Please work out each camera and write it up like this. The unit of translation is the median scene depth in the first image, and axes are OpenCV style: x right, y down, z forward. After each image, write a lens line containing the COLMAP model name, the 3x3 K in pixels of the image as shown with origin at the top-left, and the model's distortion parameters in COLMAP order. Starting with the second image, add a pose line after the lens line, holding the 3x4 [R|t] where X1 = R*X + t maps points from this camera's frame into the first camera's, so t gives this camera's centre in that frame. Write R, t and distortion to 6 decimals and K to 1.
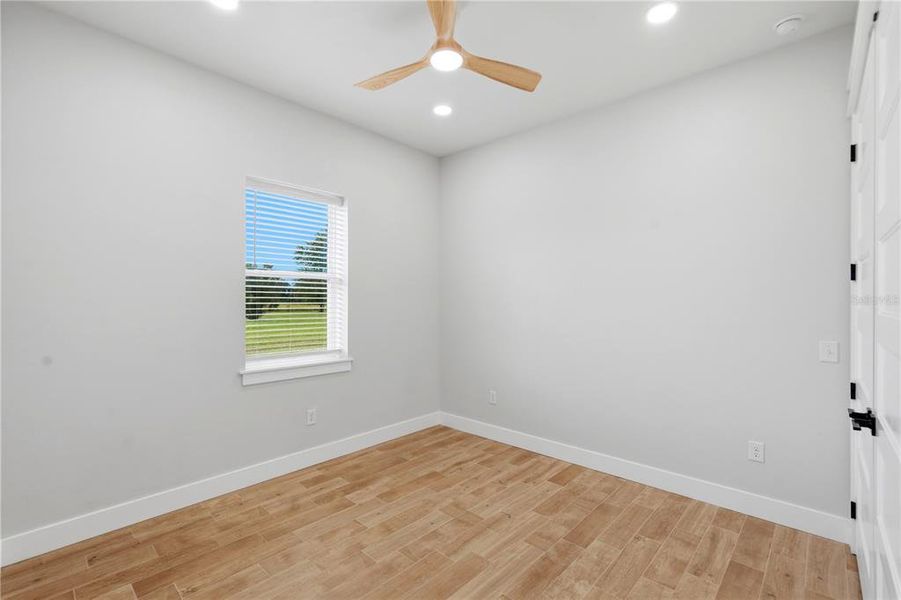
lens RADIAL K [[399.1, 0, 450.5], [0, 399.1, 300.0], [0, 0, 1]] dist [-0.002815, -0.000296]
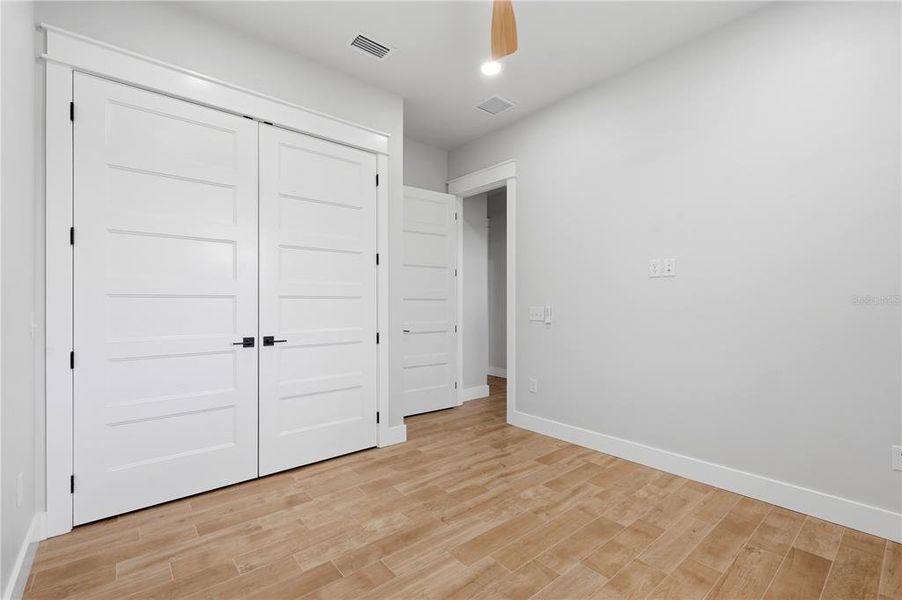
lens RADIAL K [[399.5, 0, 451.0], [0, 399.5, 300.0], [0, 0, 1]] dist [-0.002815, -0.000296]
pose [[-0.992524, -0.002144, 0.122030, -0.011198], [-0.002743, 0.999985, -0.004743, 0.087849], [-0.122018, -0.005043, -0.992515, 1.859258]]
